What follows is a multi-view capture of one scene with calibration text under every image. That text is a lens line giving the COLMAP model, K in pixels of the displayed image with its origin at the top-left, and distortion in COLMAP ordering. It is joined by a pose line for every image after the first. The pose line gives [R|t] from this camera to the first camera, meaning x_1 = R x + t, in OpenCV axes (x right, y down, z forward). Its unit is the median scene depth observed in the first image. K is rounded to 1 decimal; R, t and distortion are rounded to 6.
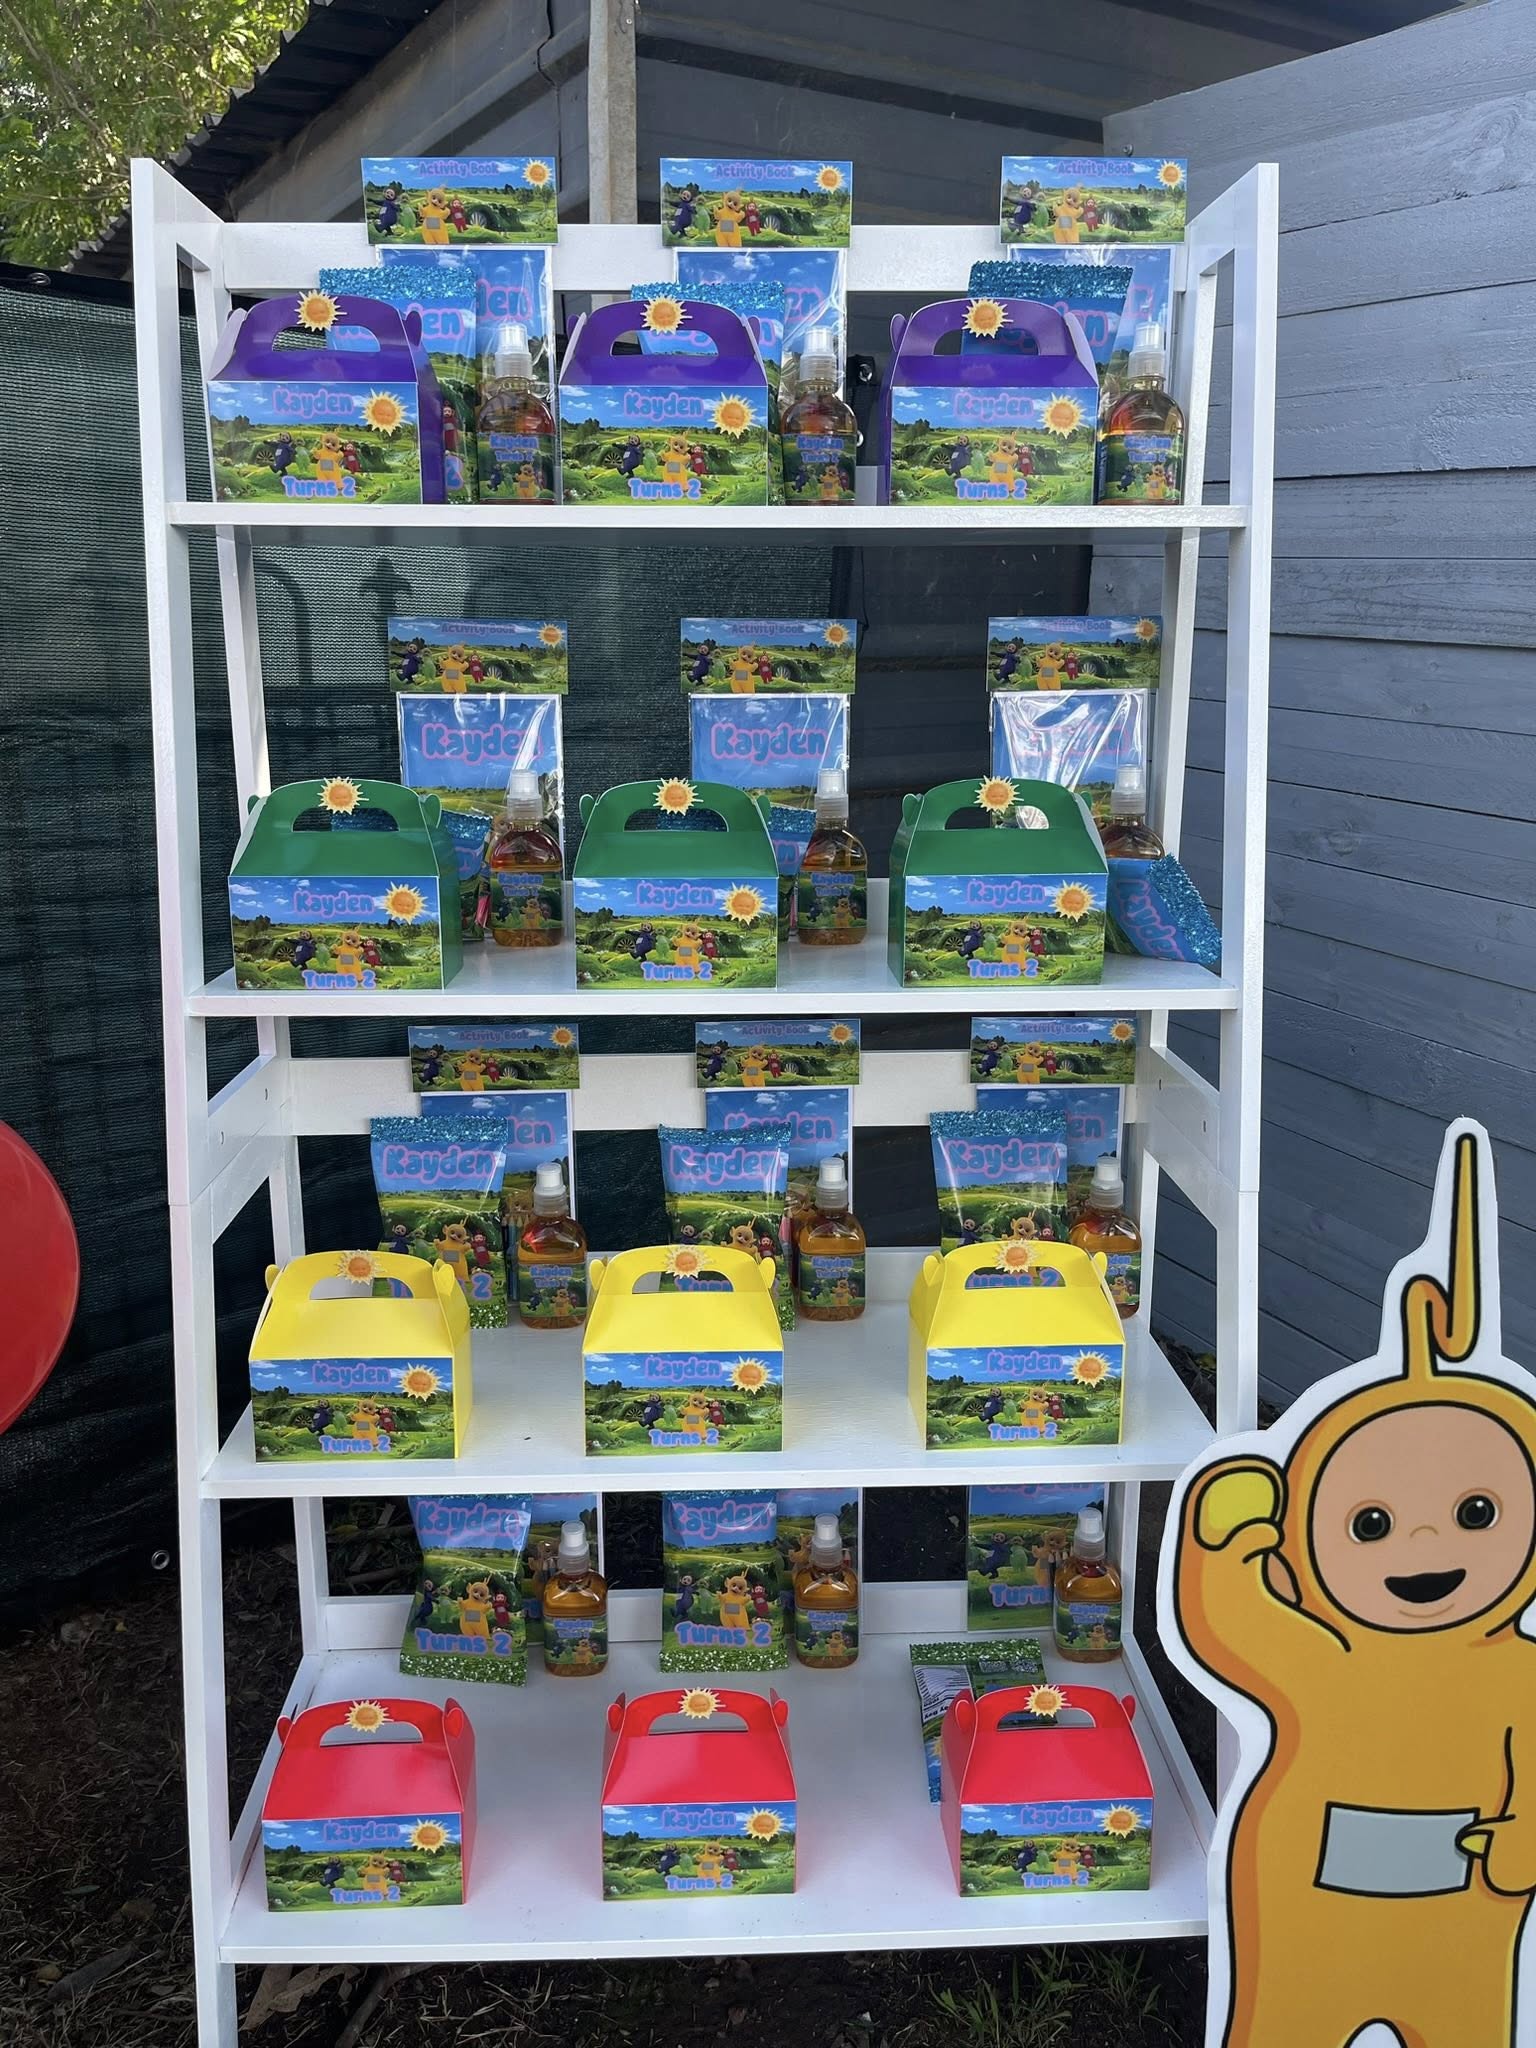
lens RADIAL K [[1539.6, 0, 754.1], [0, 1539.6, 1042.5], [0, 0, 1]] dist [0.037853, -0.032953]
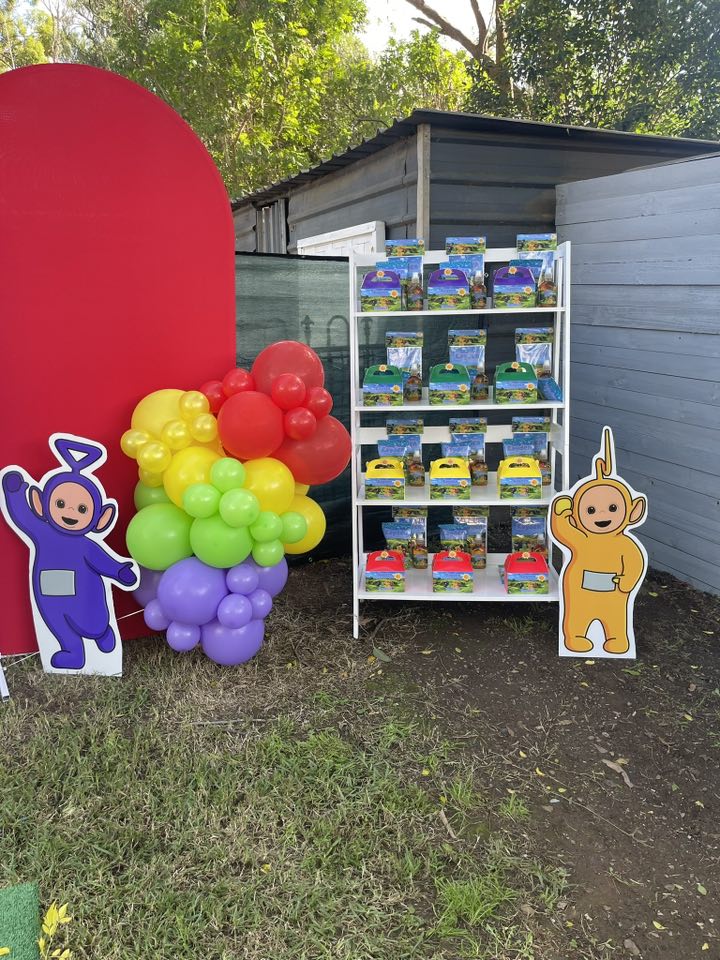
lens RADIAL K [[721.7, 0, 352.8], [0, 721.7, 484.6], [0, 0, 1]] dist [0.037853, -0.032953]
pose [[0.993392, 0.003783, -0.114712, -0.086826], [-0.006879, 0.999622, -0.026606, 0.270948], [0.114568, 0.027219, 0.993042, -1.278676]]
